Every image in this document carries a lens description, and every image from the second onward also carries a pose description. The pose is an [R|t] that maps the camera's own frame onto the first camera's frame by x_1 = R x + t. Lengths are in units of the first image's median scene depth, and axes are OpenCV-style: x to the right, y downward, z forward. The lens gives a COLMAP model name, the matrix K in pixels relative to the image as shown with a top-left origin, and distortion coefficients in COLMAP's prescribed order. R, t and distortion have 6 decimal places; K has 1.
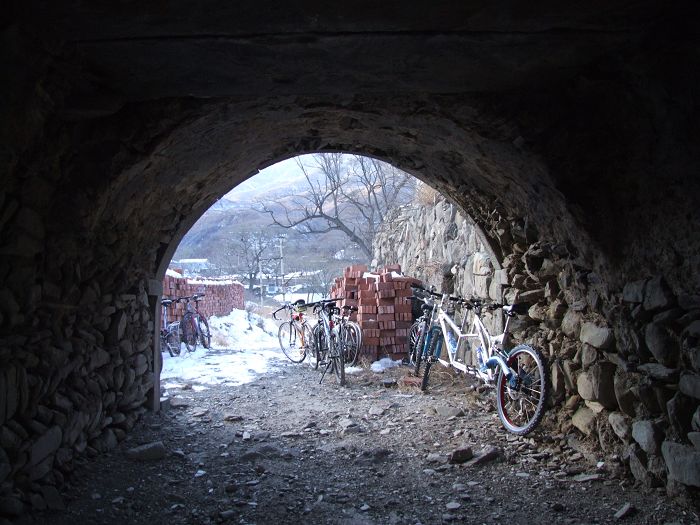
lens RADIAL K [[552.7, 0, 350.2], [0, 552.7, 262.6], [0, 0, 1]] dist [-0.090929, 0.039113]
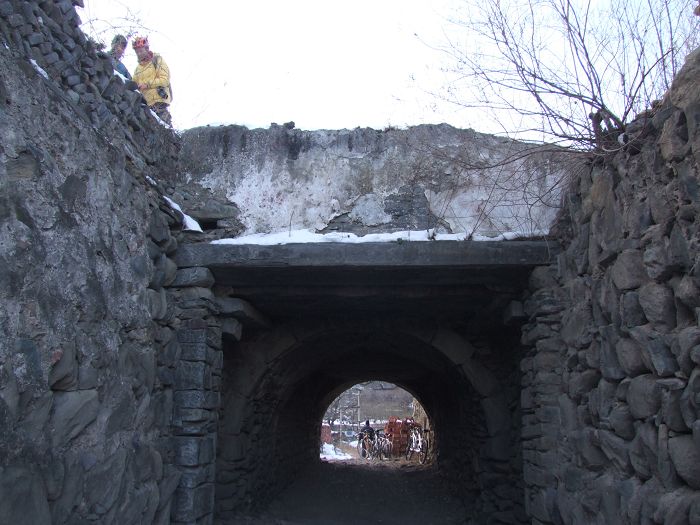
lens RADIAL K [[552.7, 0, 350.0], [0, 552.7, 262.4], [0, 0, 1]] dist [-0.090929, 0.039113]
pose [[0.989703, 0.001259, -0.143132, 0.167749], [-0.038563, 0.965333, -0.258159, -0.016822], [0.137845, 0.261020, 0.955441, -1.408784]]
